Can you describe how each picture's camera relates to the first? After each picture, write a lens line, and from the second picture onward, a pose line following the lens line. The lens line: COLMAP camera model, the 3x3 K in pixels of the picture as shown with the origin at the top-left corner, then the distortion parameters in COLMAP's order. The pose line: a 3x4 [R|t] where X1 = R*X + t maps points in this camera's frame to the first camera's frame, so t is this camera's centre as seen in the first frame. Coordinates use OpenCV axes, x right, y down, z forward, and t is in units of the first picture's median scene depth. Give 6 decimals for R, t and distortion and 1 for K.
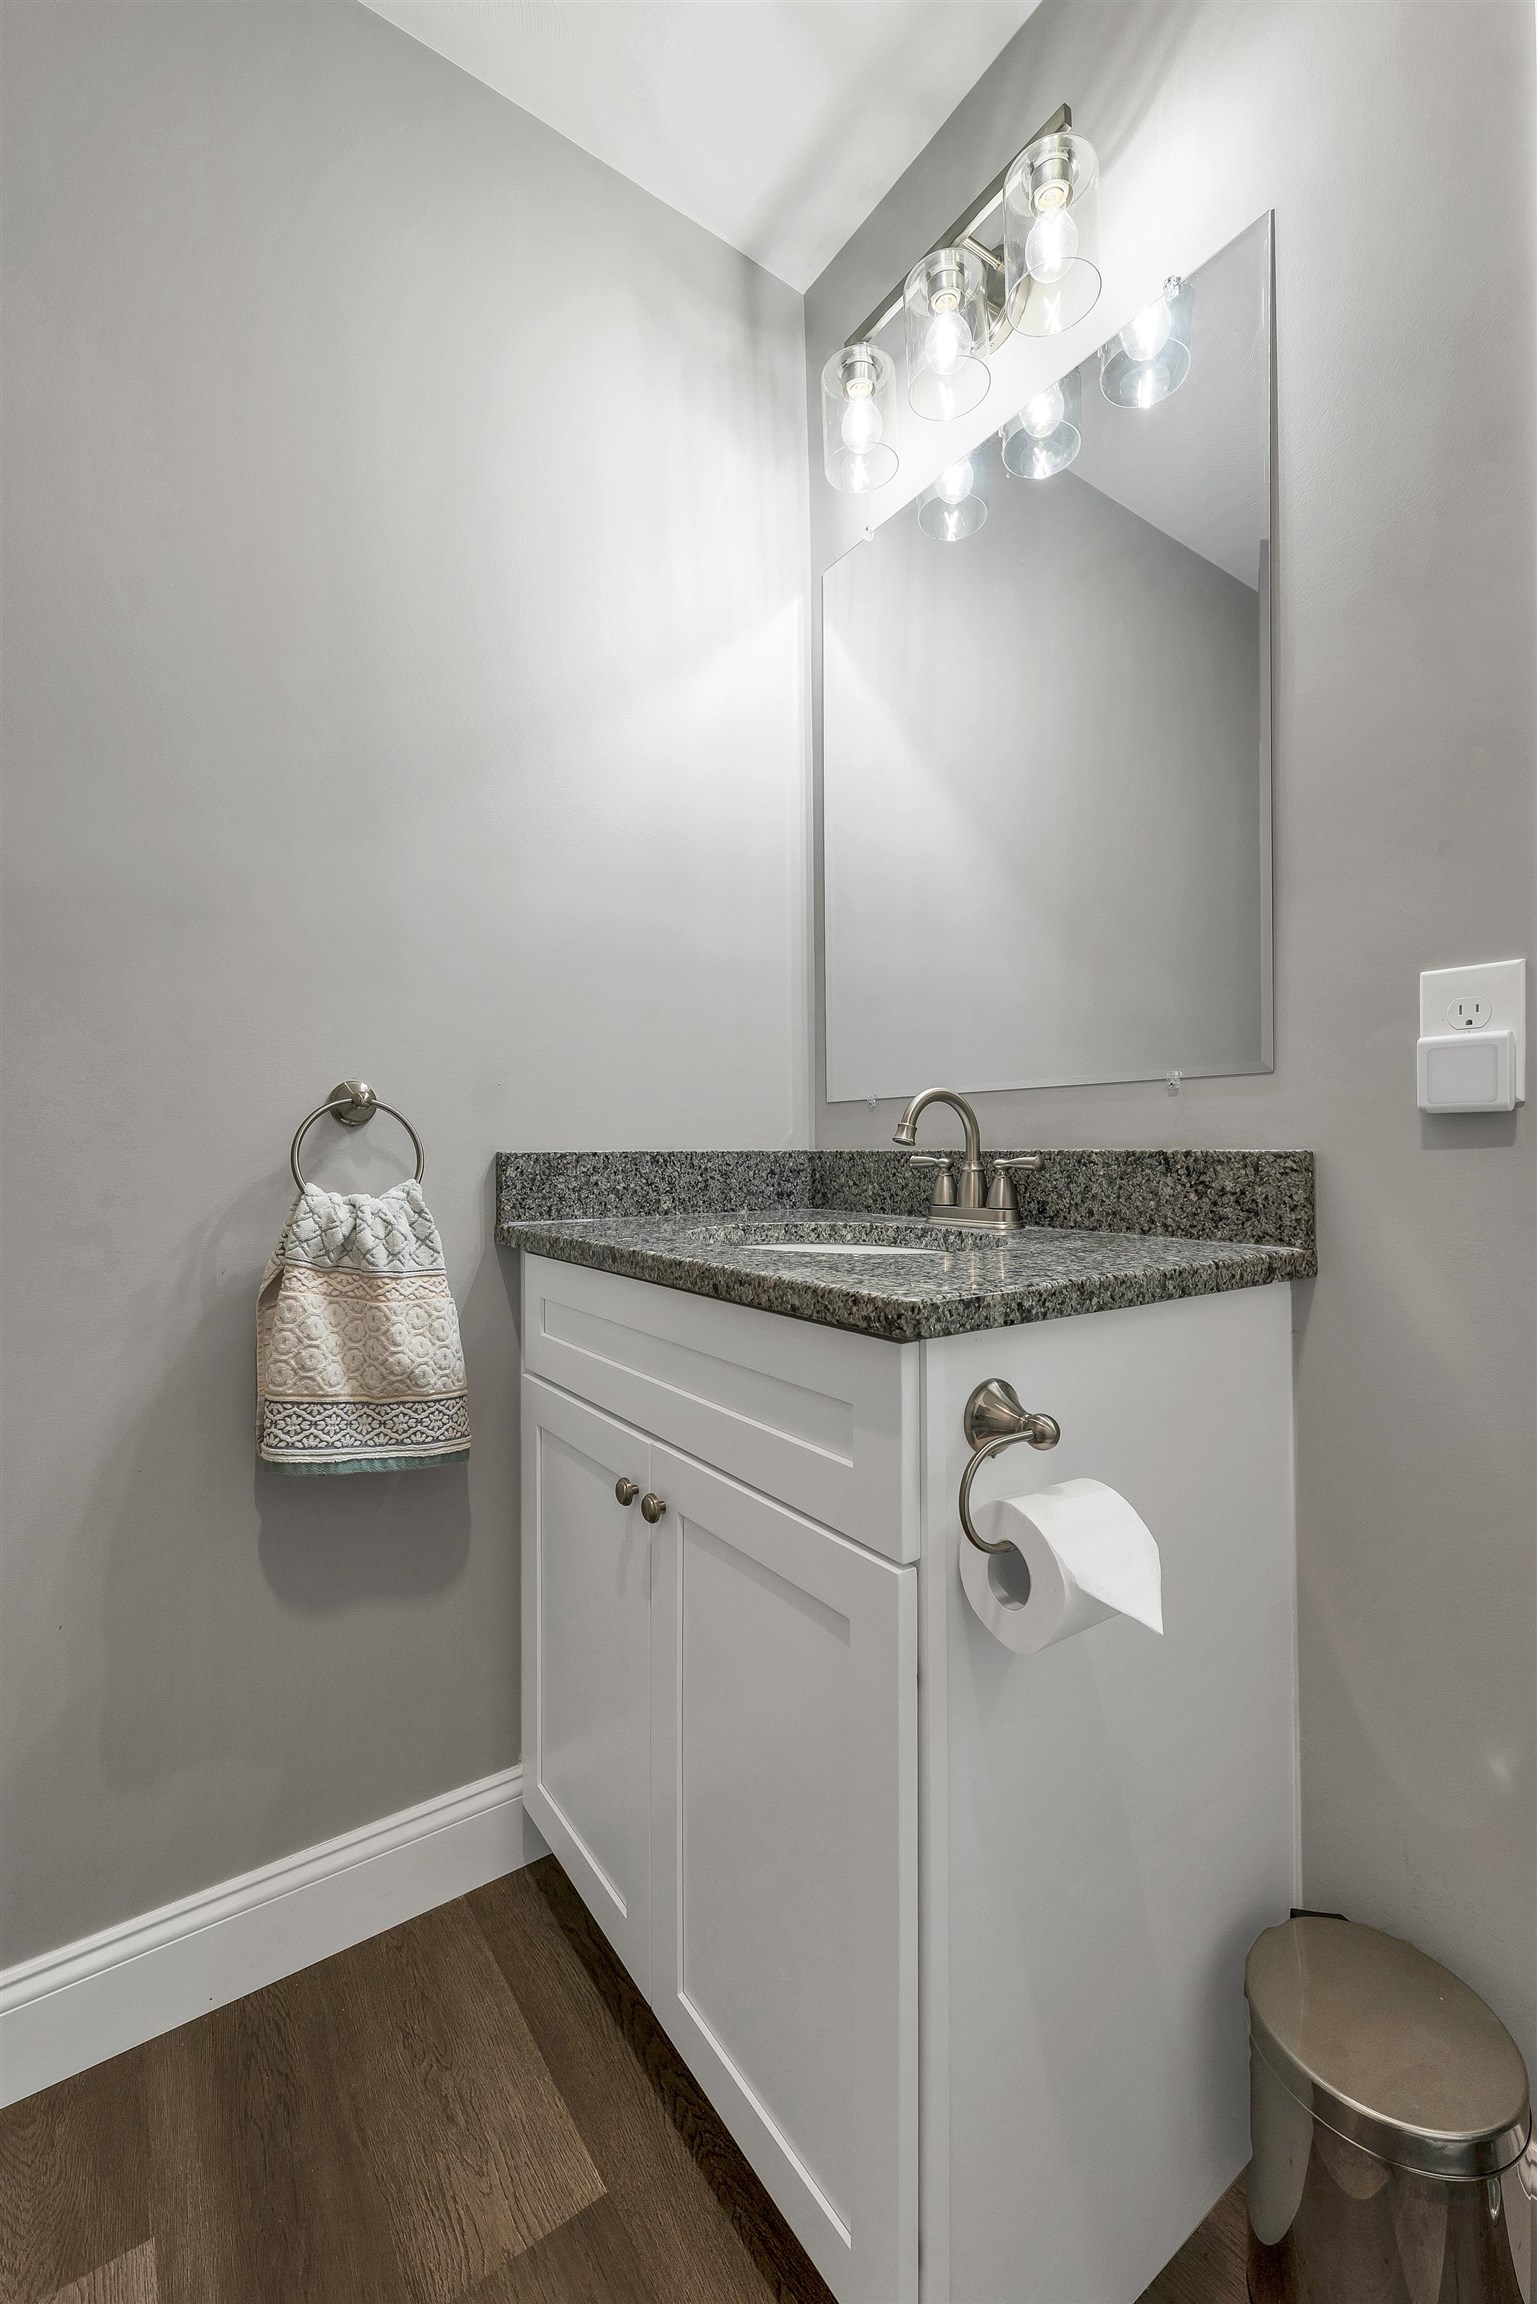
lens RADIAL K [[957.5, 0, 771.4], [0, 957.5, 1153.4], [0, 0, 1]] dist [0.010190, -0.001378]
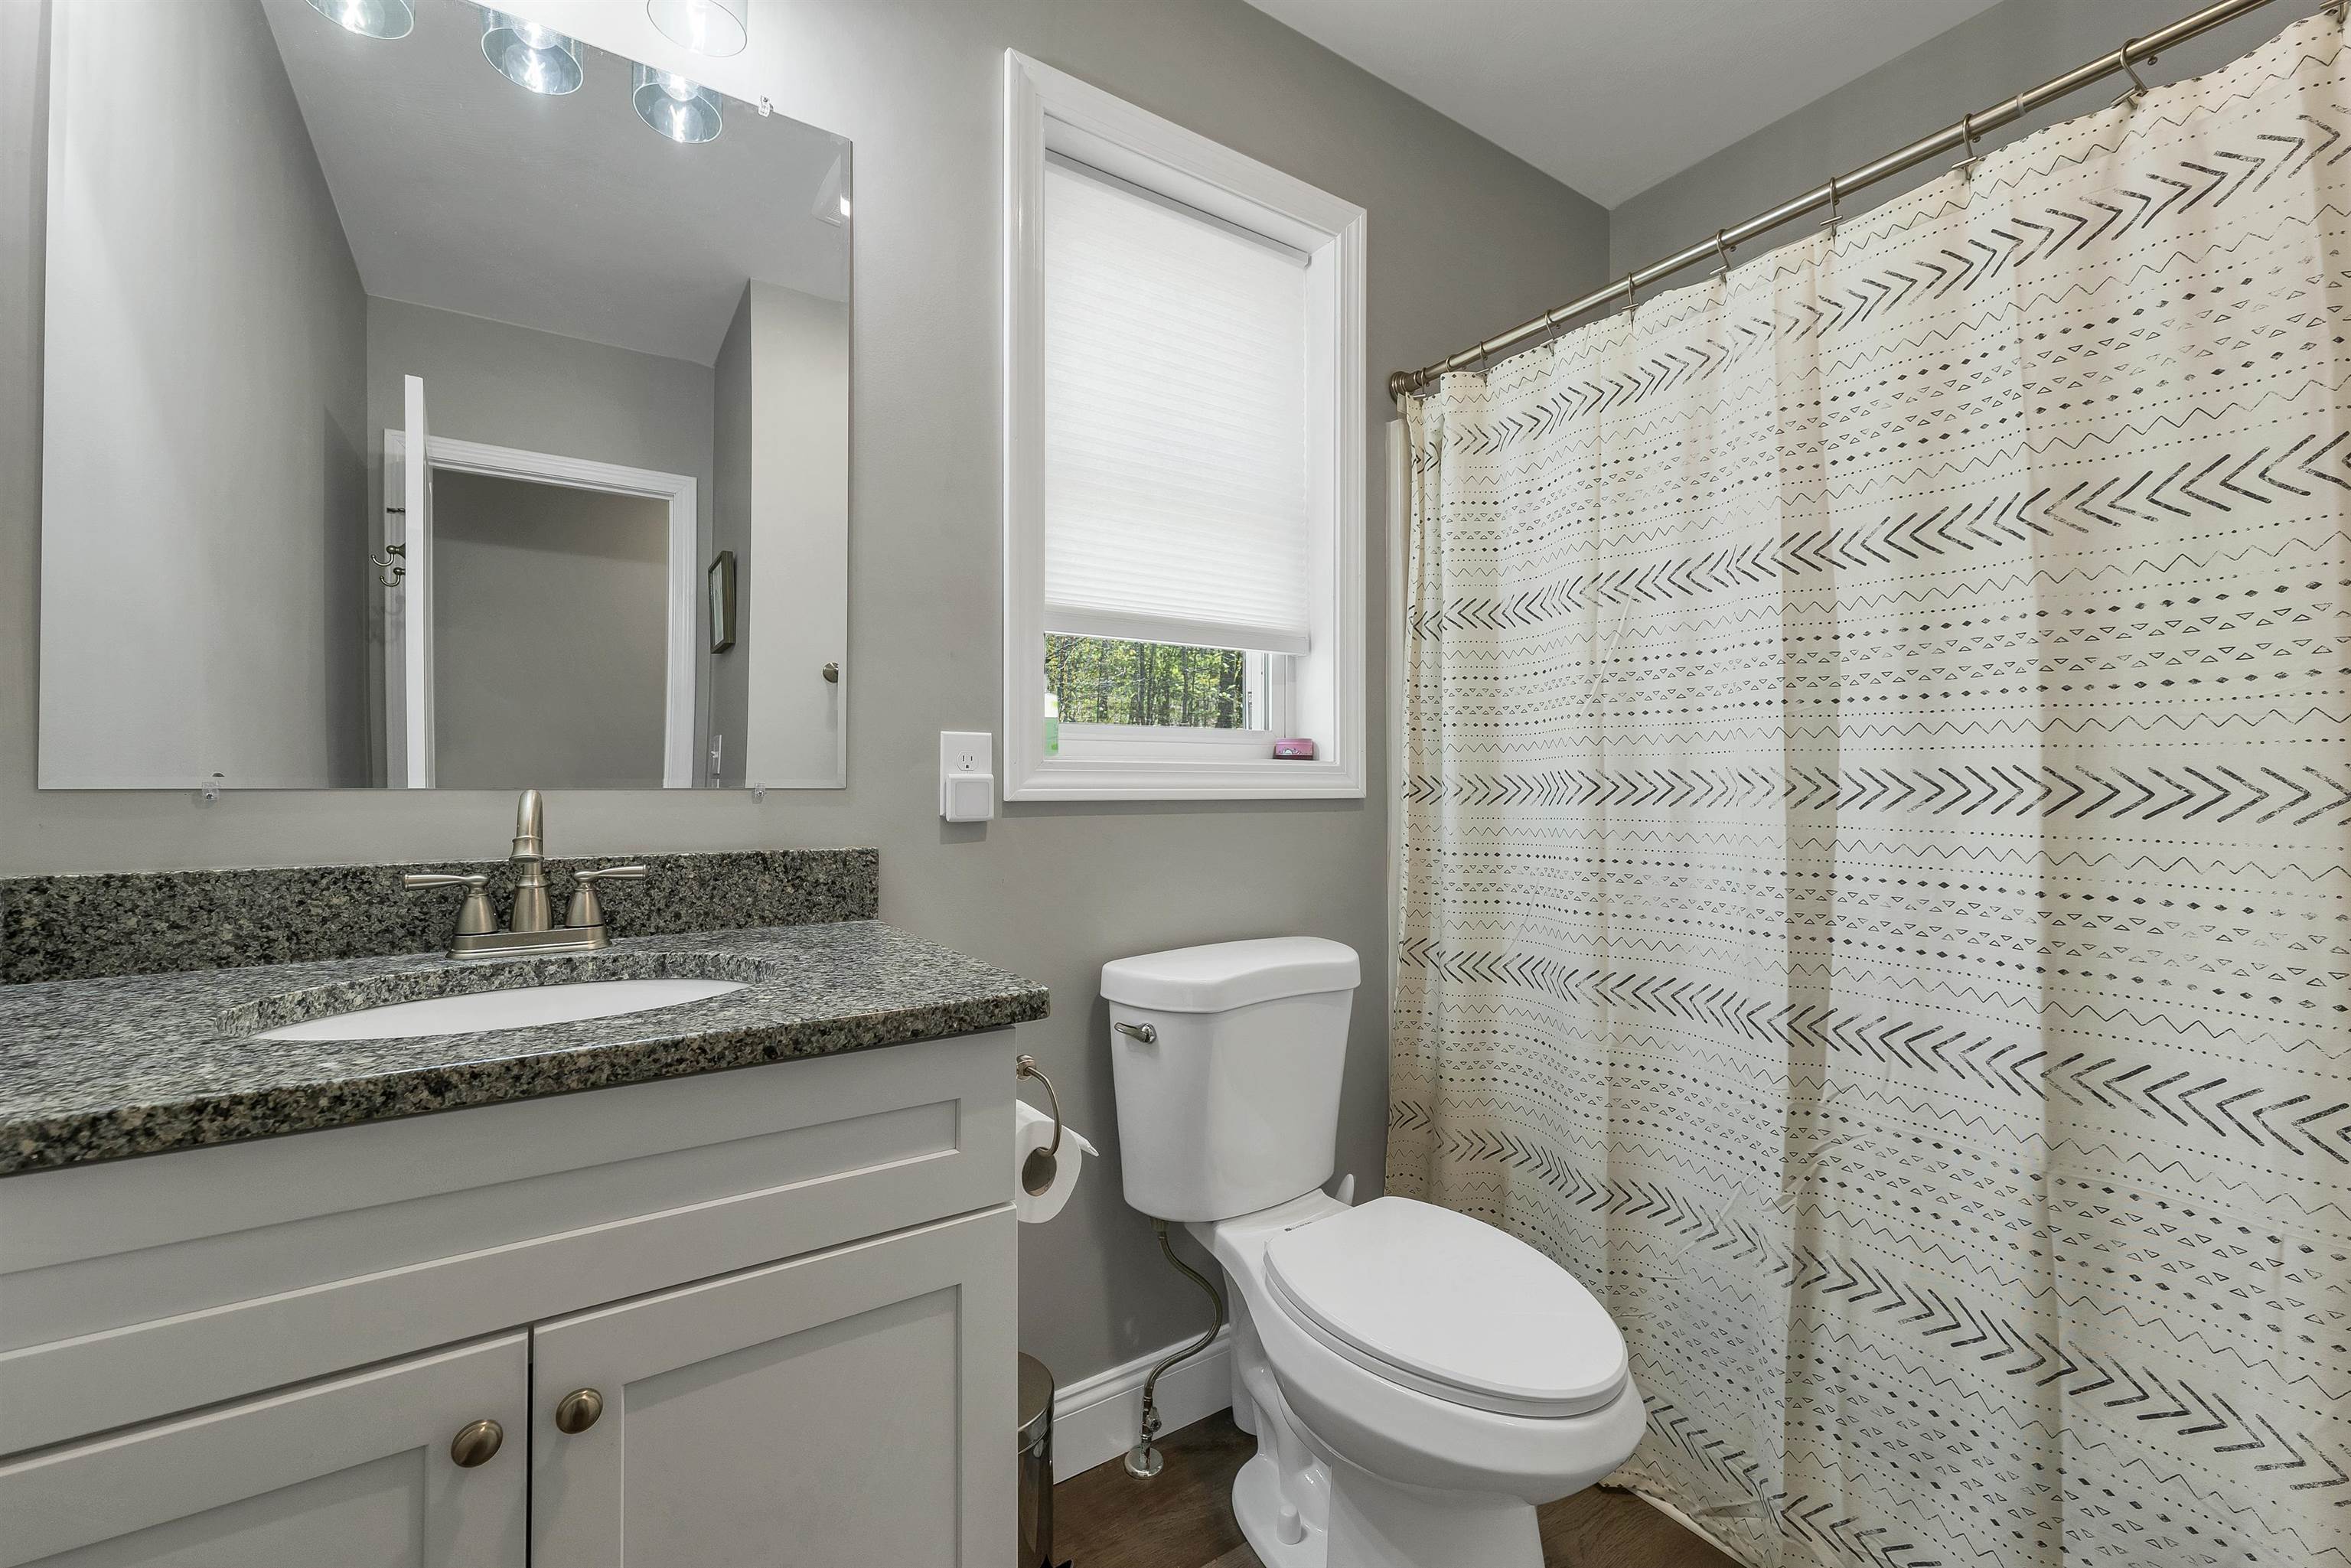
lens RADIAL K [[977.0, 0, 1177.8], [0, 977.0, 779.9], [0, 0, 1]] dist [0.010190, -0.001378]
pose [[0.025649, 0.006837, 0.999648, -0.697053], [0.001660, 0.999975, -0.006882, -0.075009], [-0.999670, 0.001836, 0.025637, 0.440599]]
